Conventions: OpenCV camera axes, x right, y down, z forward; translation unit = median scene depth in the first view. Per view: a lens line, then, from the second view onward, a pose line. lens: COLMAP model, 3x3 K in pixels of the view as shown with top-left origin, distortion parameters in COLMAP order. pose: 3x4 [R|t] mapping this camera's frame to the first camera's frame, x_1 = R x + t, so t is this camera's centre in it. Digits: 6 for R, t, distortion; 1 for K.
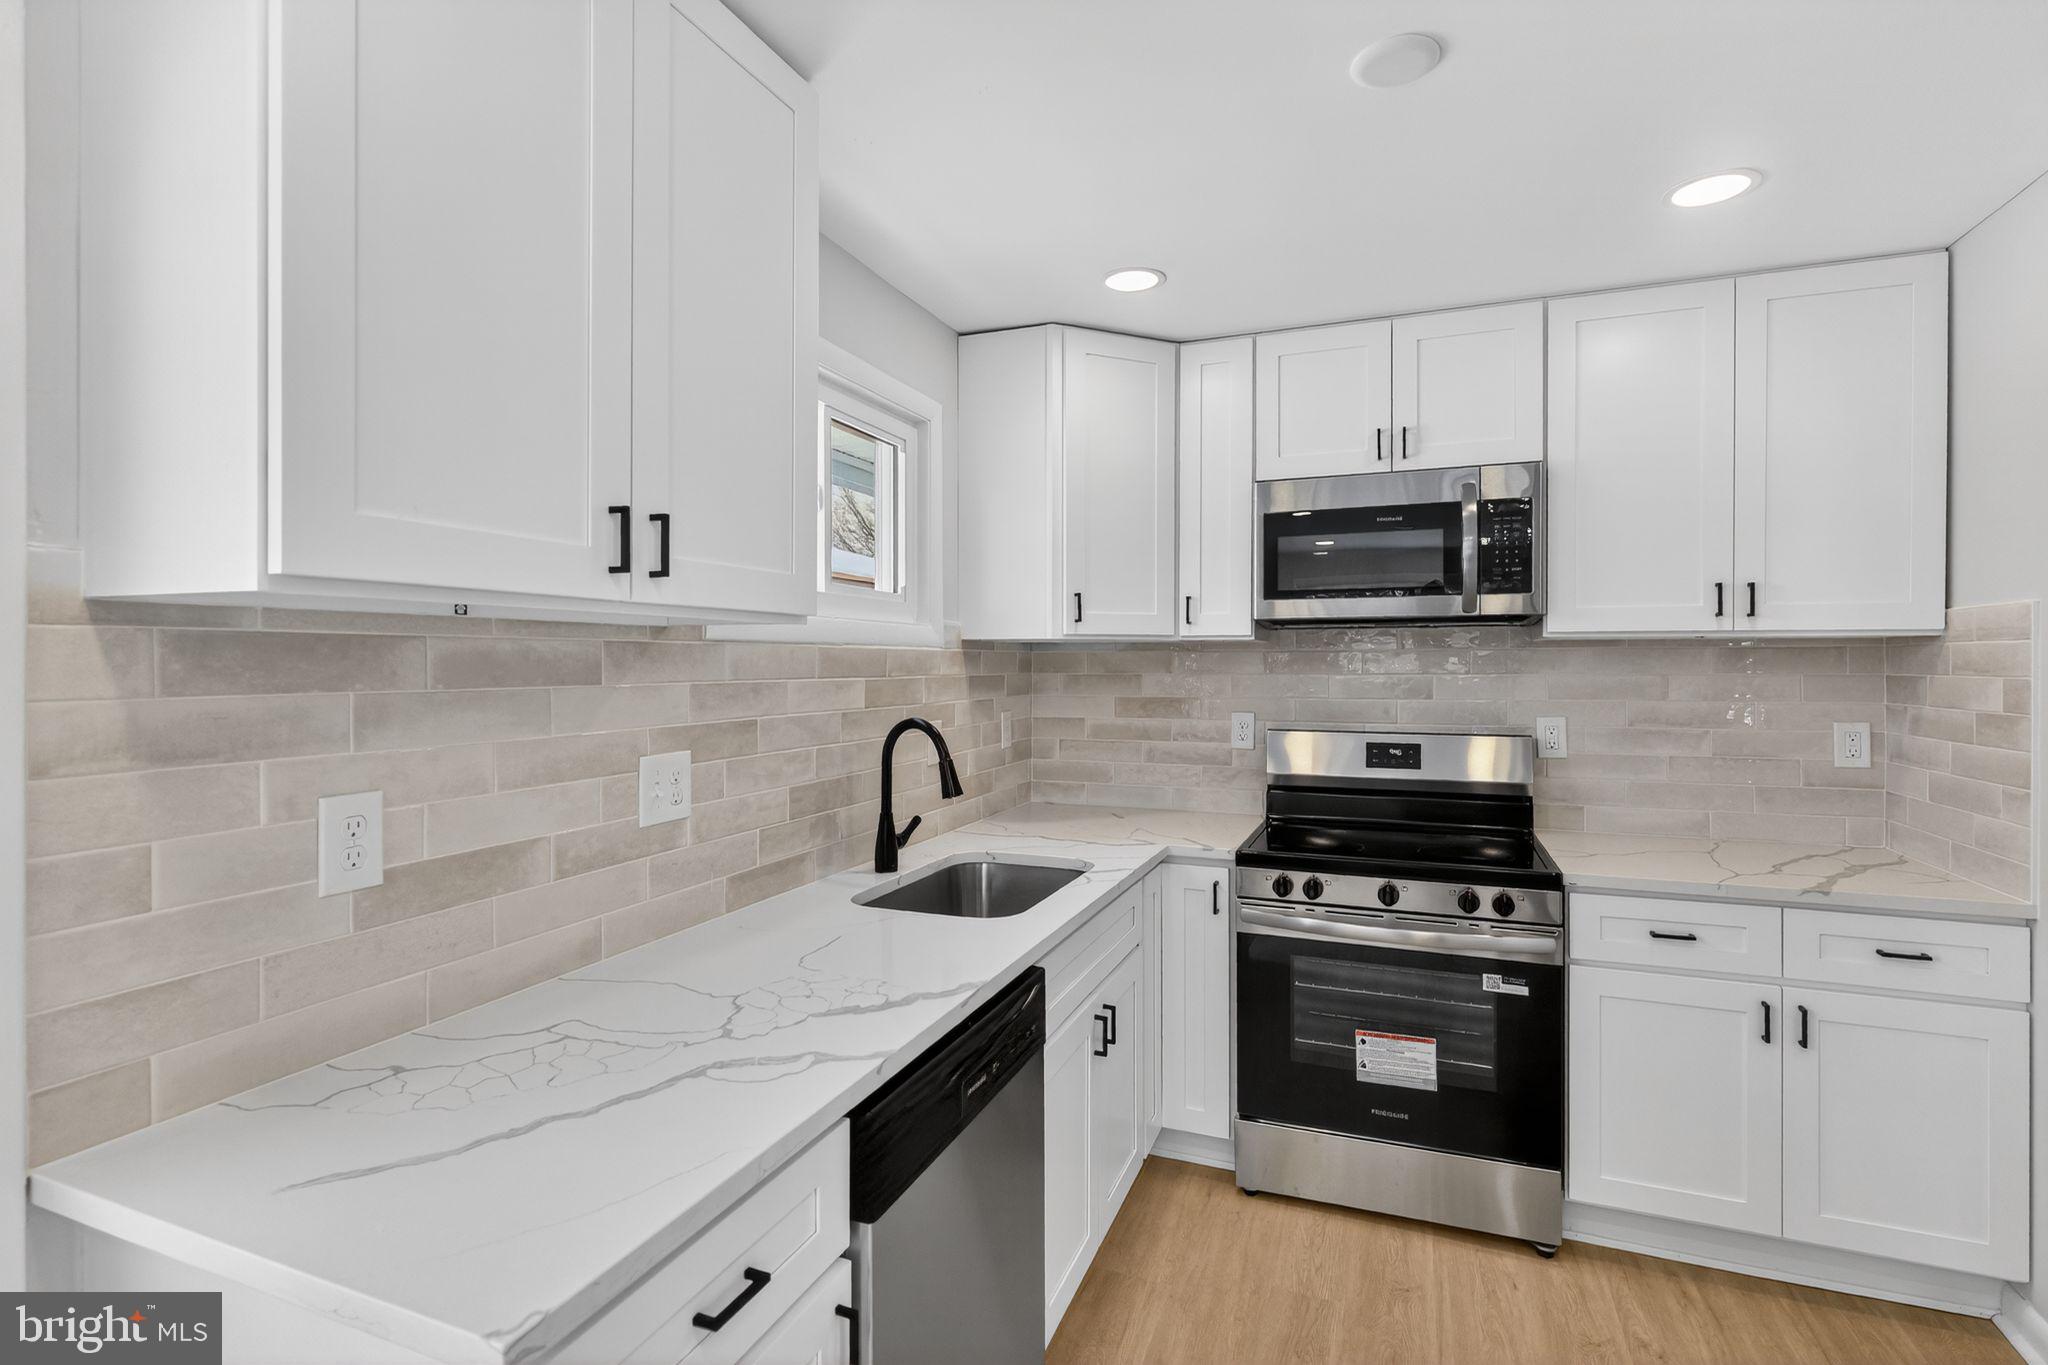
lens RADIAL K [[958.8, 0, 1033.0], [0, 958.8, 663.1], [0, 0, 1]] dist [0.003754, 0.000100]
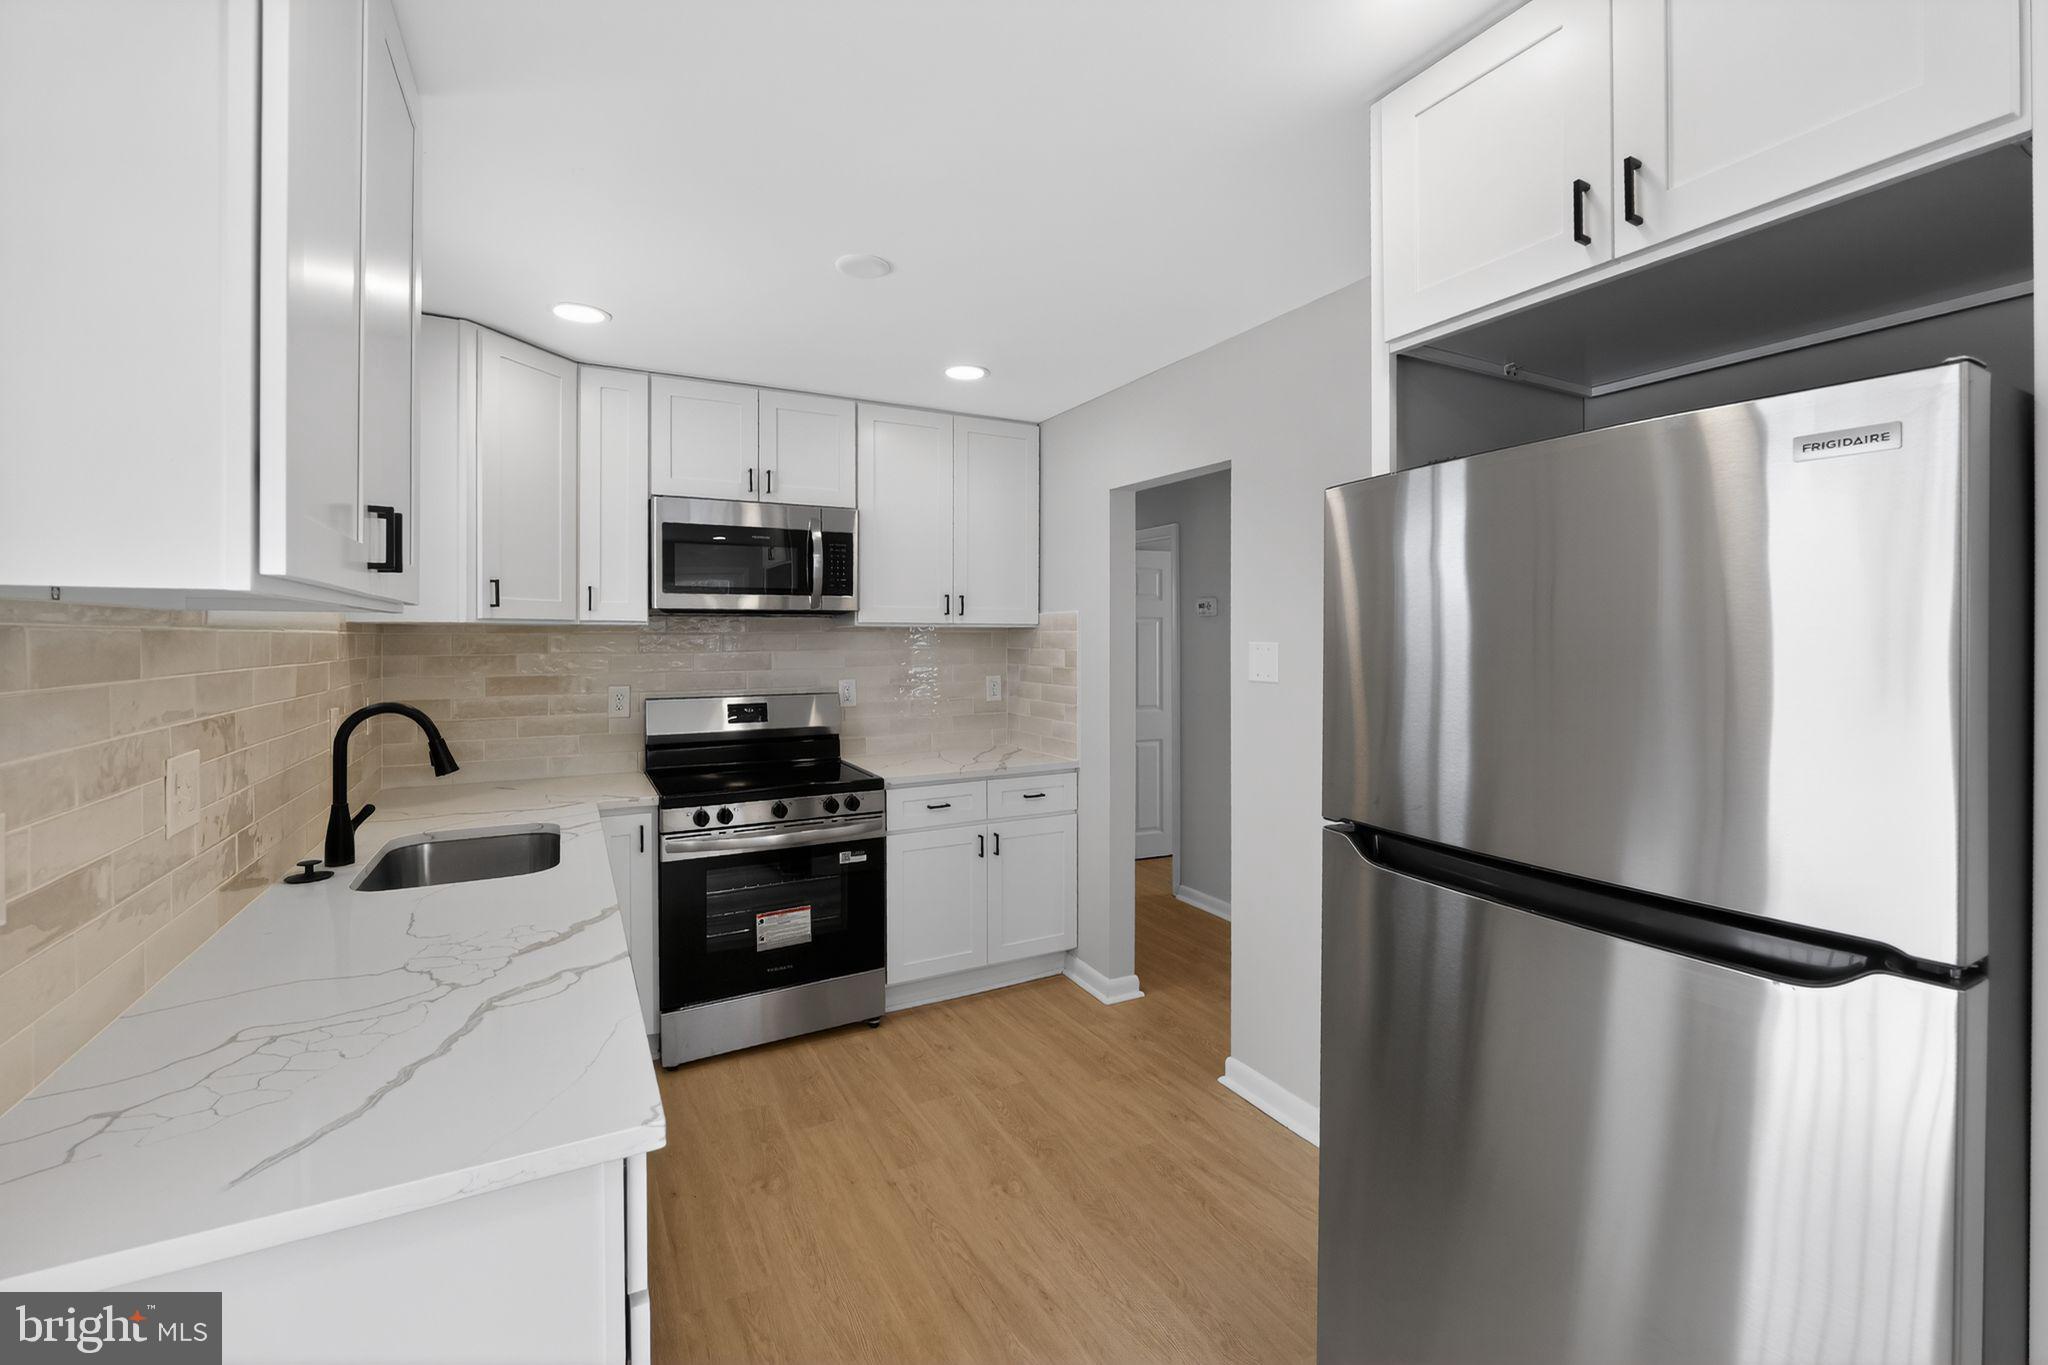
lens RADIAL K [[867.1, 0, 1025.9], [0, 867.1, 636.5], [0, 0, 1]] dist [-0.002074, -0.000184]
pose [[0.645504, -0.000906, 0.763756, -0.357048], [0.002791, 0.999995, -0.001173, -0.008393], [-0.763752, 0.002889, 0.645504, -0.083454]]
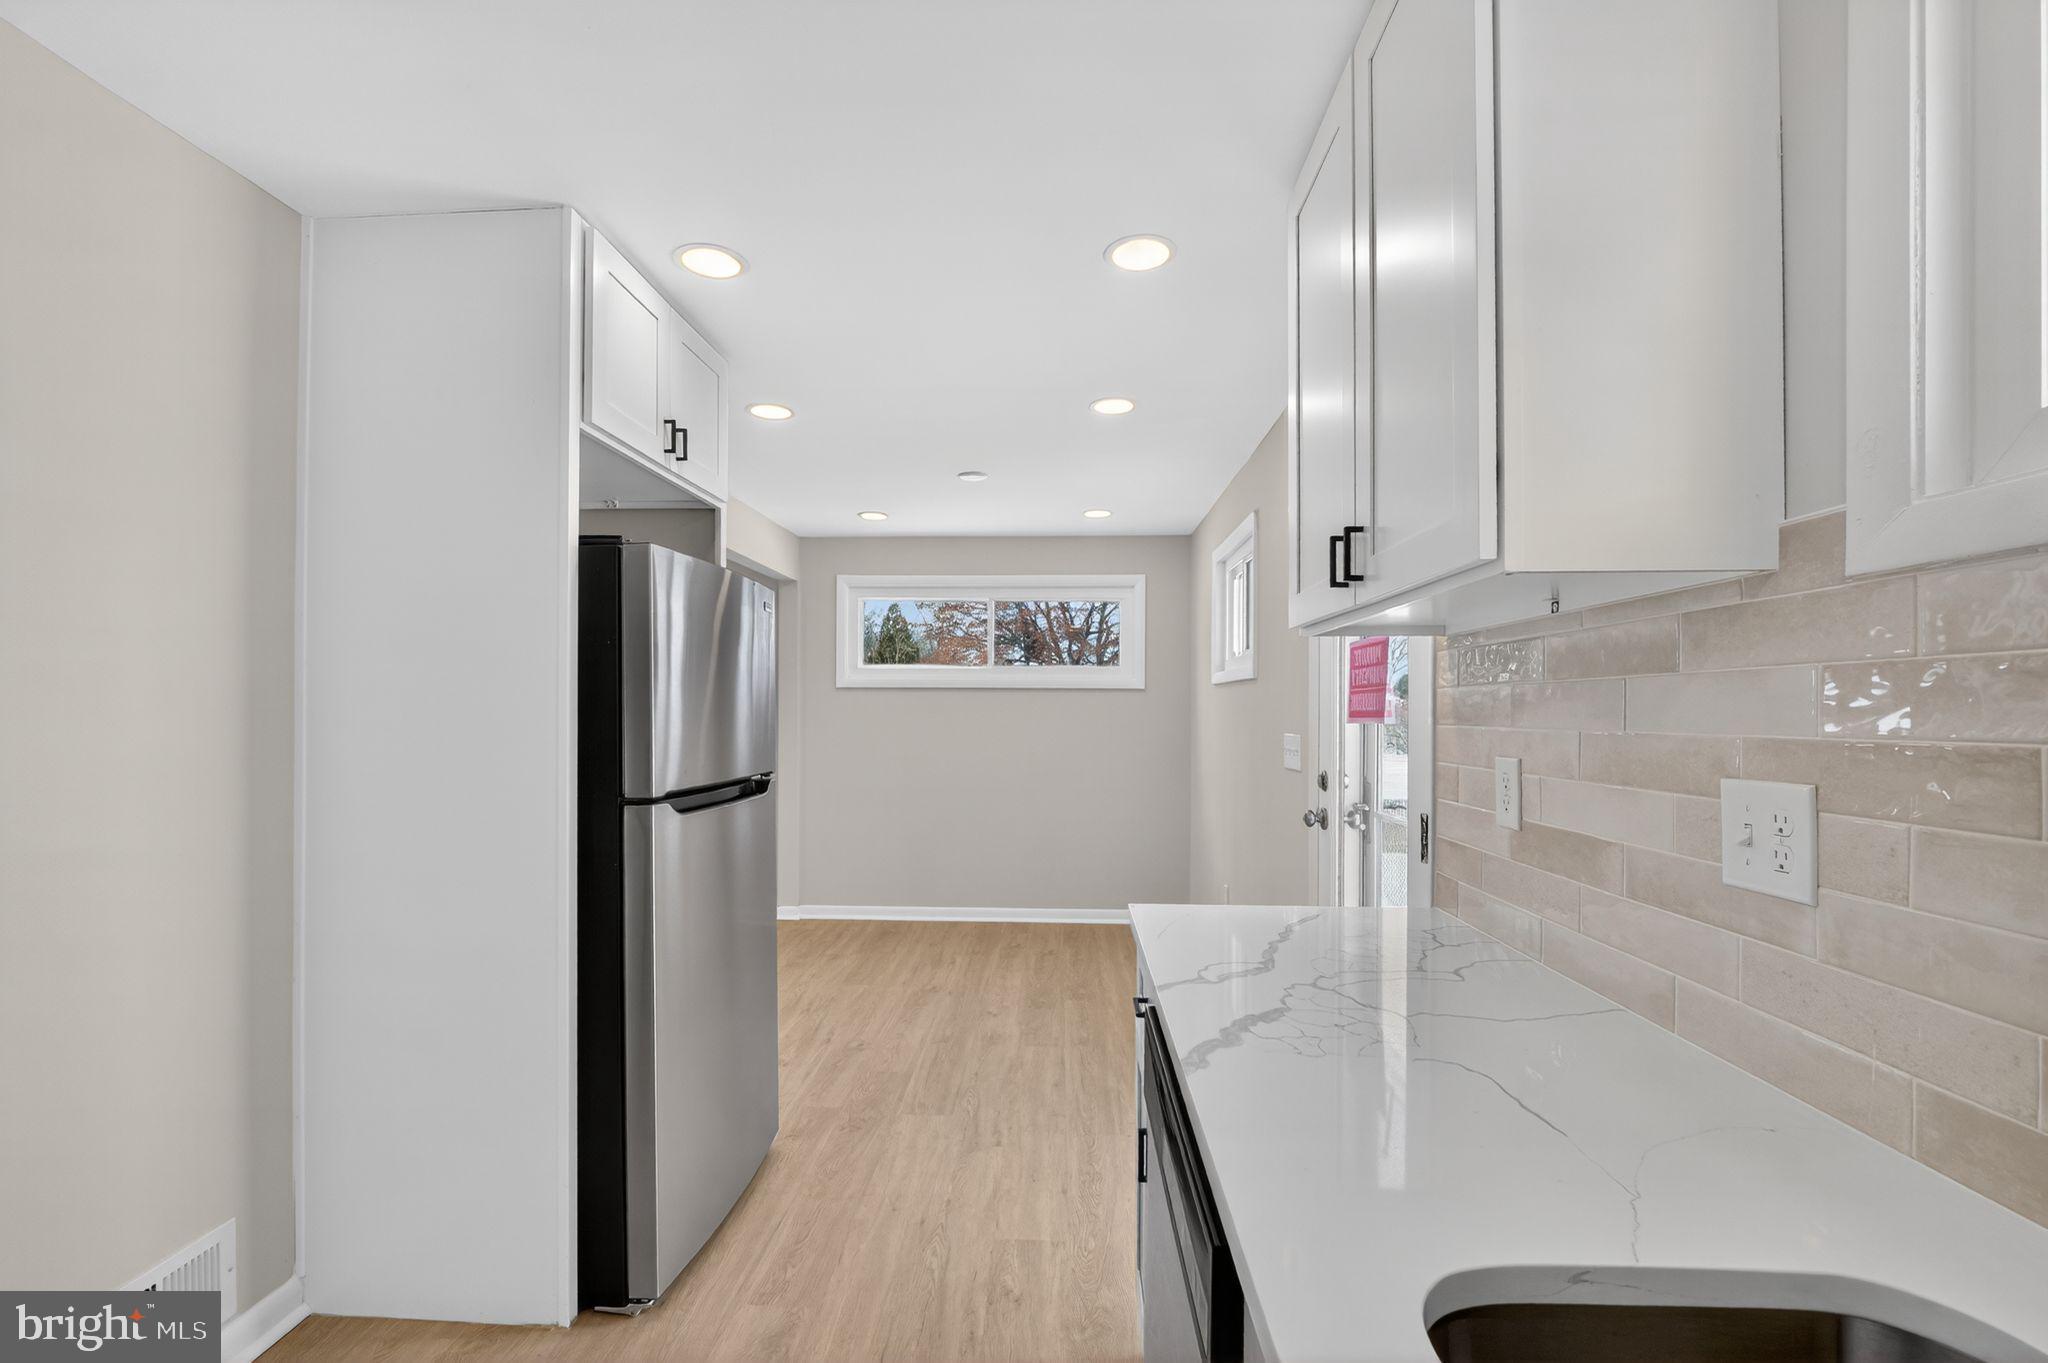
lens RADIAL K [[865.5, 0, 1029.9], [0, 865.5, 707.6], [0, 0, 1]] dist [0.000193, -0.000195]
pose [[-0.944029, -0.006170, -0.329805, 0.175430], [-0.005416, 0.999980, -0.003206, 0.037647], [0.329818, -0.001240, -0.944044, 0.994383]]
